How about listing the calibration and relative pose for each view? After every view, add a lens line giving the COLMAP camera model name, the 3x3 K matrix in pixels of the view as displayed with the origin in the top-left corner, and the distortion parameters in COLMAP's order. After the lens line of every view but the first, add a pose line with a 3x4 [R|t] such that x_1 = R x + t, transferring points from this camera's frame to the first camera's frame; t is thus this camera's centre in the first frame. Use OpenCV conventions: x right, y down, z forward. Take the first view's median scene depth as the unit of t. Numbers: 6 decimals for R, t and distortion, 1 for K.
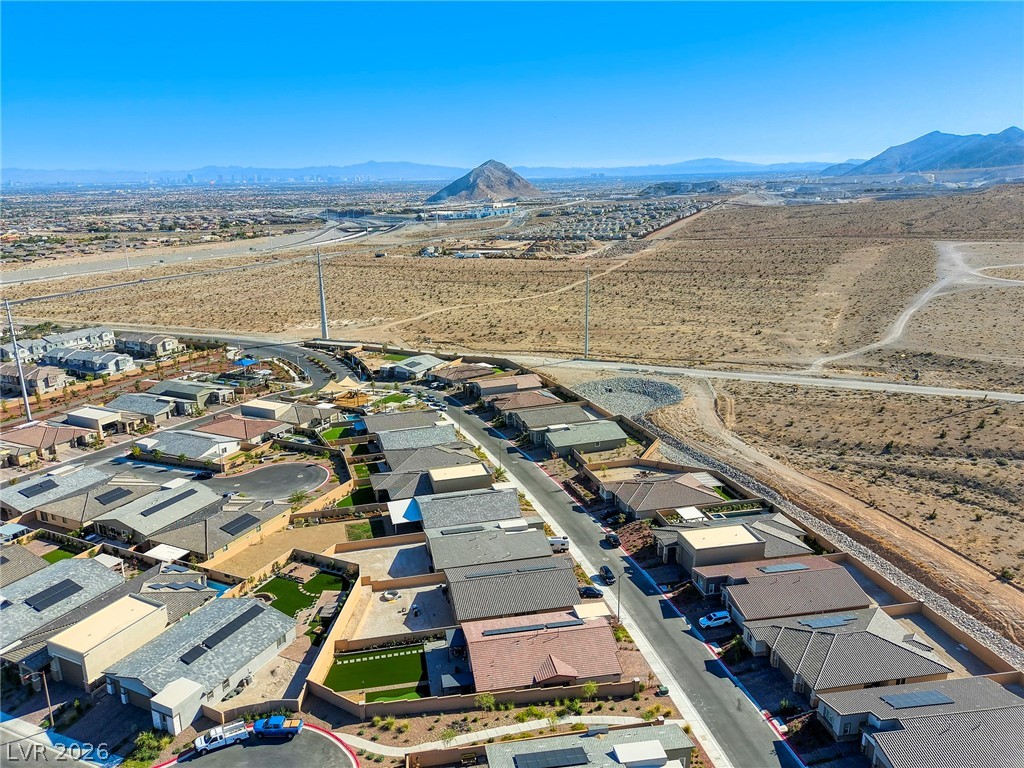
lens RADIAL K [[766.0, 0, 514.4], [0, 766.0, 388.5], [0, 0, 1]] dist [0.105384, -0.141098]
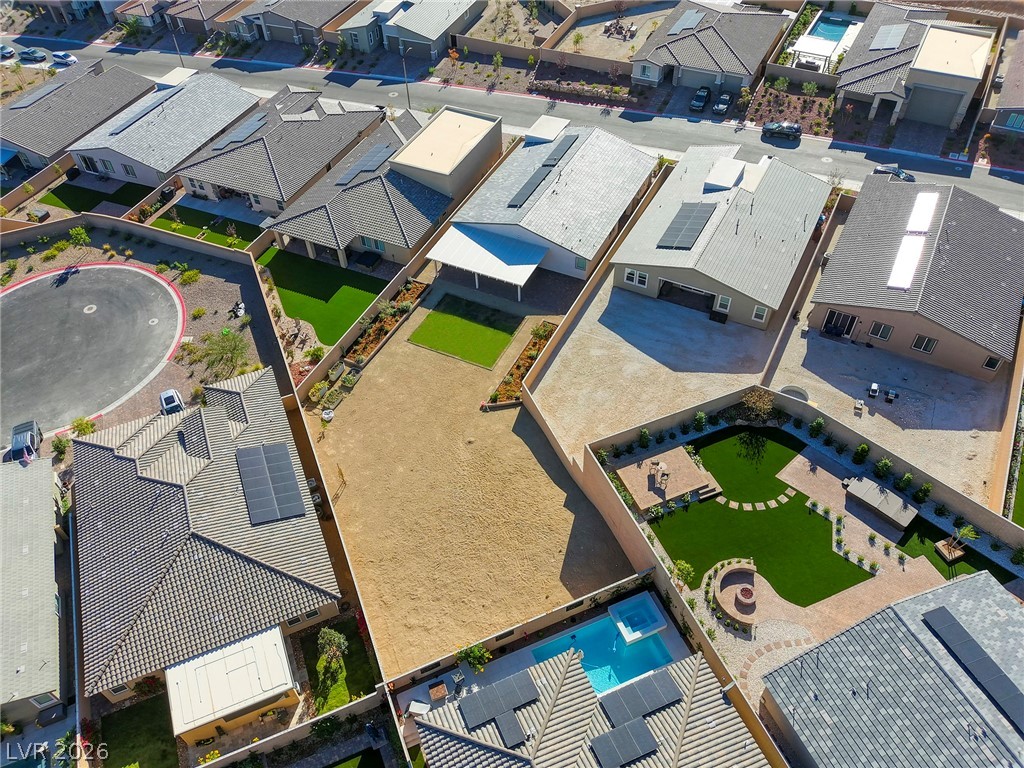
lens RADIAL K [[766.0, 0, 514.4], [0, 766.0, 388.5], [0, 0, 1]] dist [0.105384, -0.141098]
pose [[0.670461, -0.555139, 0.492242, -0.356890], [0.231494, 0.786850, 0.572082, -0.038136], [-0.704906, -0.269608, 0.656063, 0.565041]]
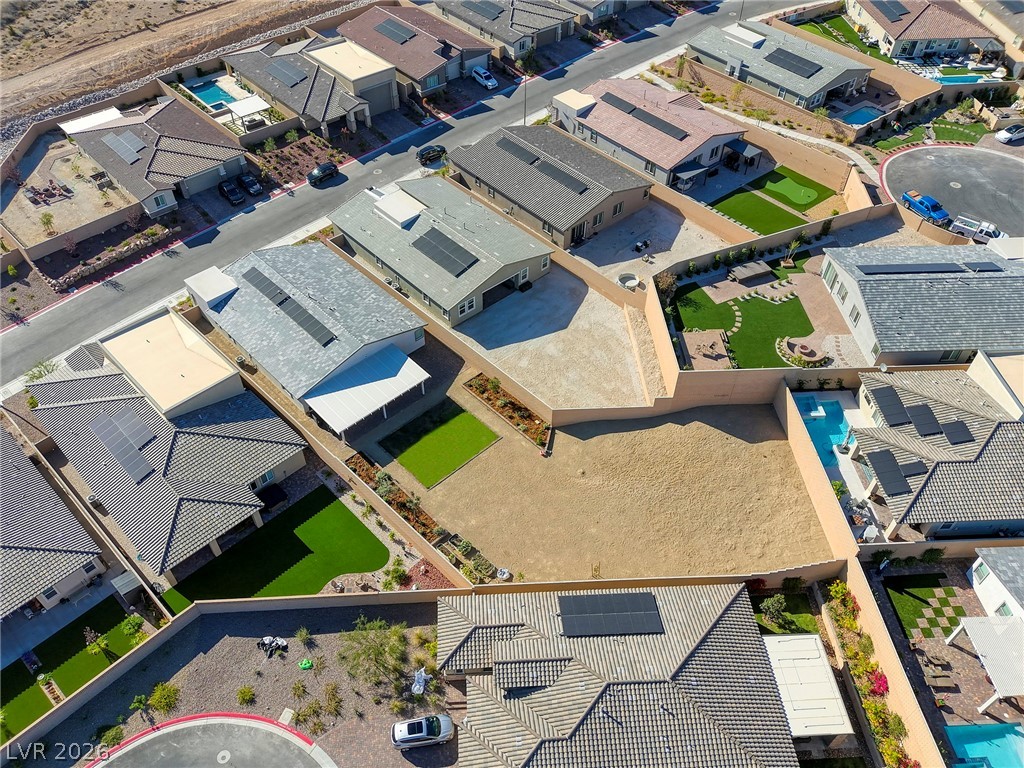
lens RADIAL K [[763.3, 0, 510.7], [0, 763.3, 369.3], [0, 0, 1]] dist [0.114904, -0.197752]
pose [[-0.464469, -0.632852, 0.619489, -0.401818], [0.237642, 0.584799, 0.775588, -0.161725], [-0.853109, 0.507453, -0.121229, 0.845198]]
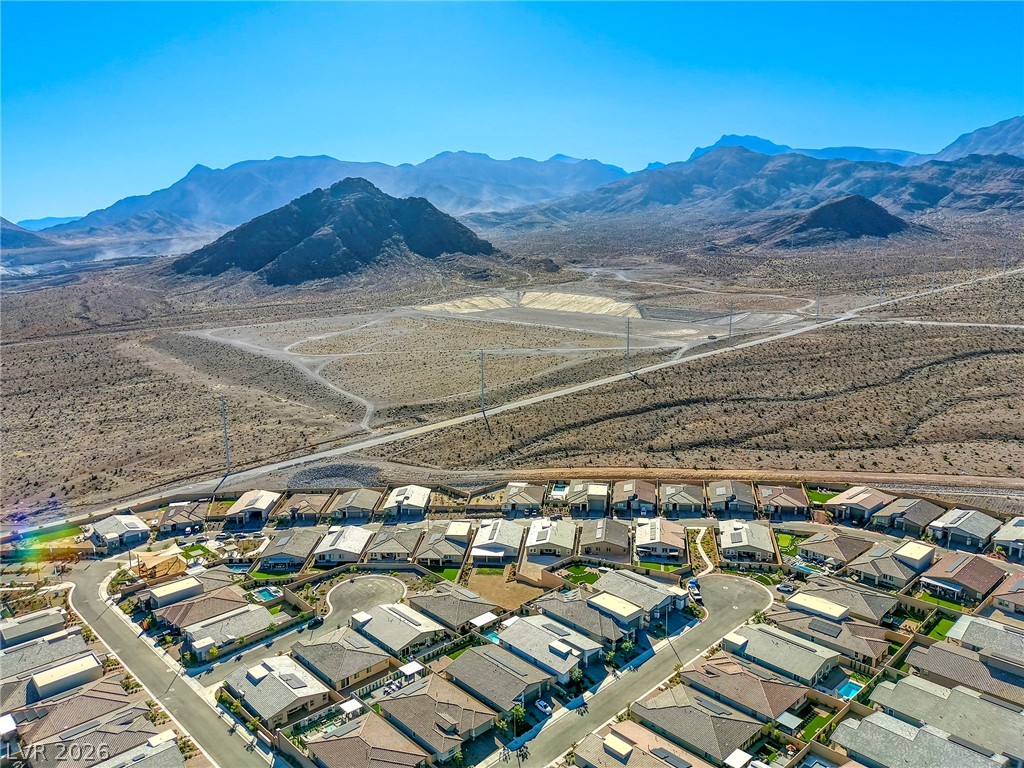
lens RADIAL K [[766.0, 0, 514.4], [0, 766.0, 388.5], [0, 0, 1]] dist [0.105384, -0.141098]
pose [[0.378530, -0.187894, 0.906317, -1.298765], [0.264558, 0.960292, 0.088589, -0.251826], [-0.886974, 0.206240, 0.413209, 0.194729]]
